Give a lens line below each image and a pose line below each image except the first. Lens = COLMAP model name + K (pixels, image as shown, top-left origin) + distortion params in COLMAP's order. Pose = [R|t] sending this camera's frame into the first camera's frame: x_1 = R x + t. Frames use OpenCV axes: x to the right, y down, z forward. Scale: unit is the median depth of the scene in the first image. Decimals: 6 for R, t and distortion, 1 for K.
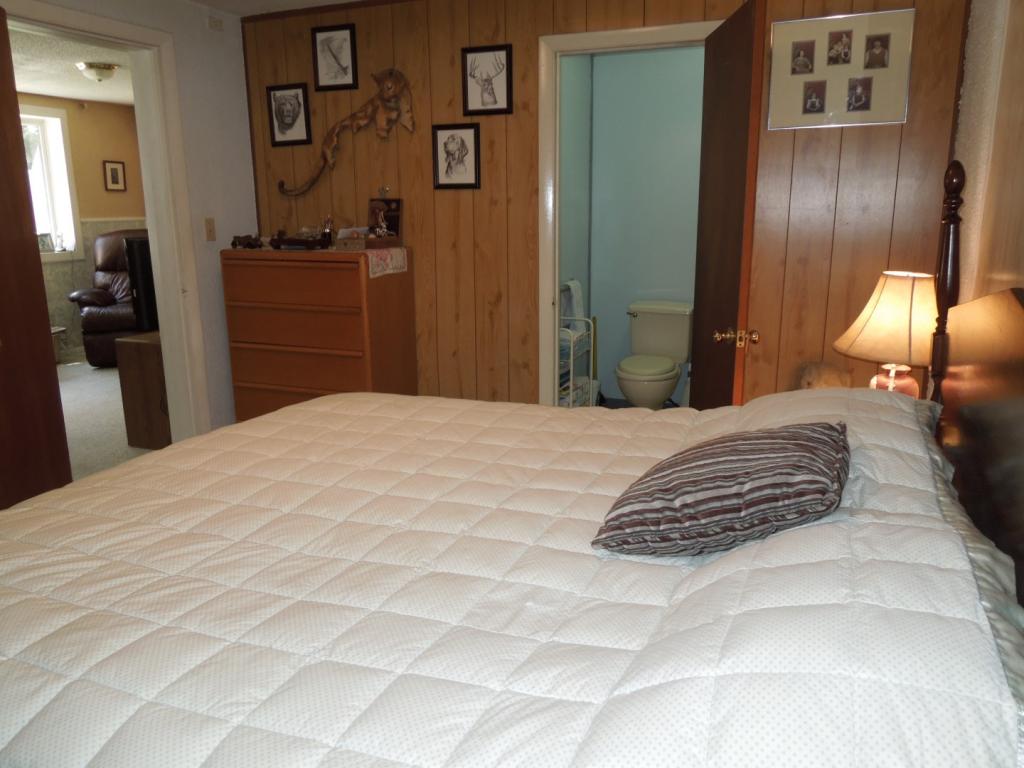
lens RADIAL K [[770.8, 0, 519.9], [0, 770.8, 374.1], [0, 0, 1]] dist [-0.018176, 0.006024]
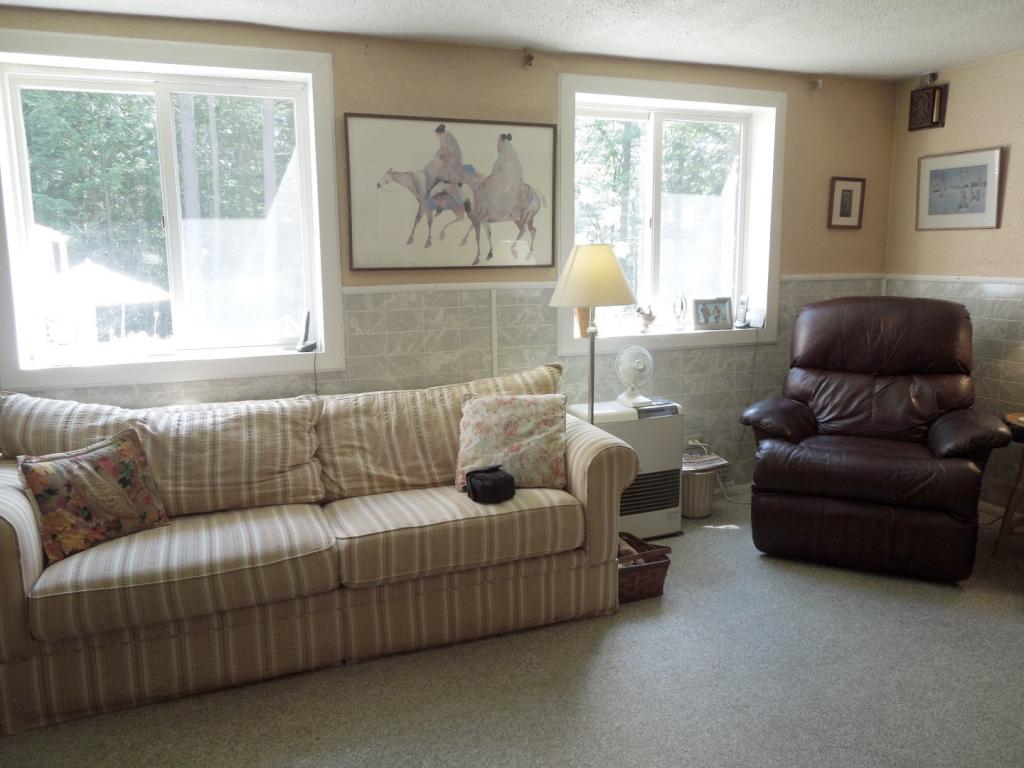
lens RADIAL K [[770.8, 0, 512.1], [0, 770.8, 381.1], [0, 0, 1]] dist [-0.018176, 0.006024]
pose [[0.677091, 0.120609, -0.725949, -0.277332], [-0.162935, 0.986565, 0.011938, -0.096509], [0.717635, 0.110199, 0.687645, 0.459035]]
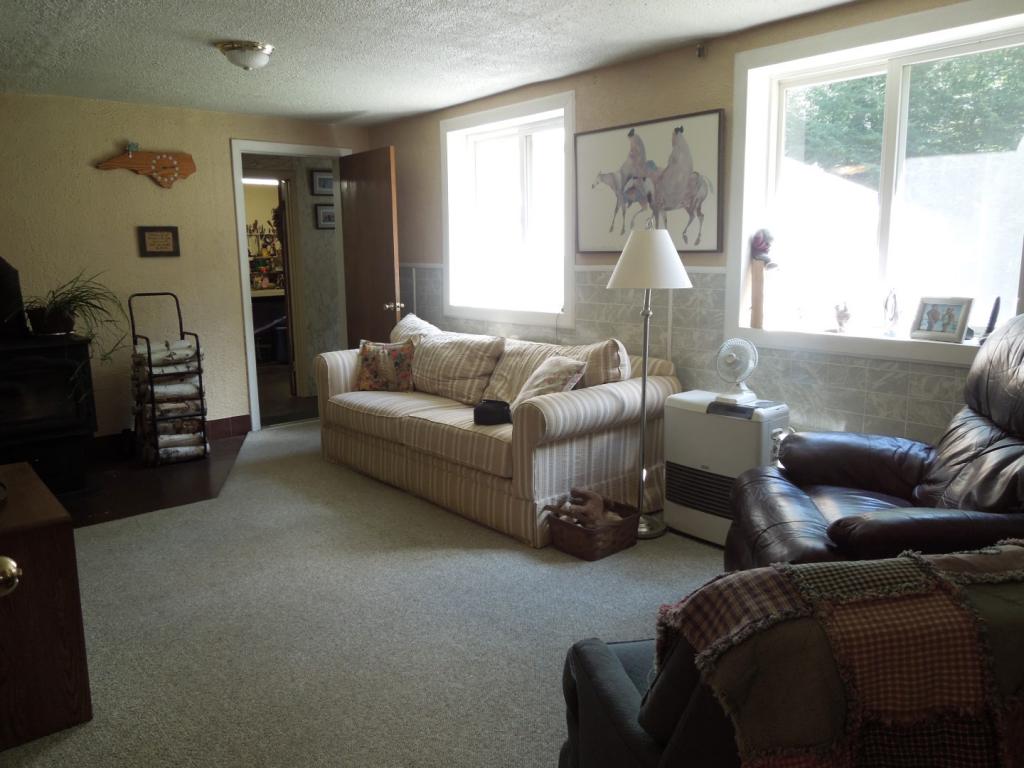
lens RADIAL K [[770.8, 0, 505.0], [0, 770.8, 379.8], [0, 0, 1]] dist [-0.018176, 0.006024]
pose [[-0.483032, 0.165009, -0.859914, -0.115174], [-0.178942, 0.942753, 0.281420, -0.210873], [0.857123, 0.289809, -0.425853, 0.954630]]
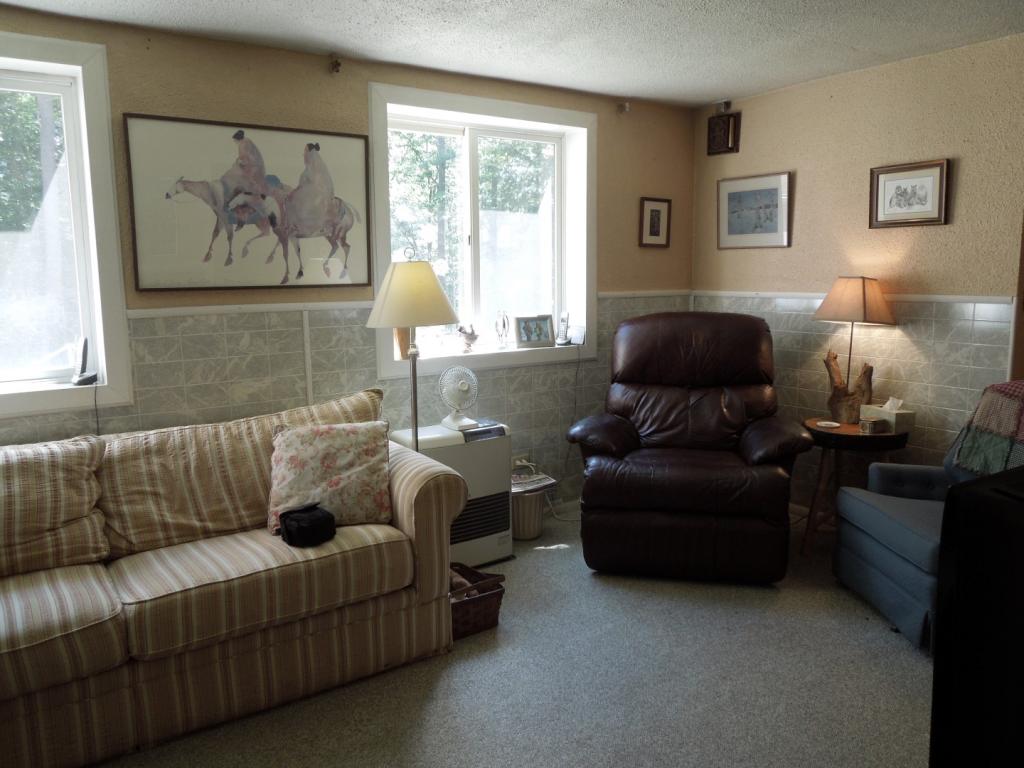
lens RADIAL K [[770.8, 0, 515.3], [0, 770.8, 381.1], [0, 0, 1]] dist [-0.018176, 0.006024]
pose [[0.830508, 0.076198, -0.551771, -0.293144], [-0.121572, 0.991513, -0.046062, -0.099307], [0.543578, 0.105335, 0.832723, 0.476416]]
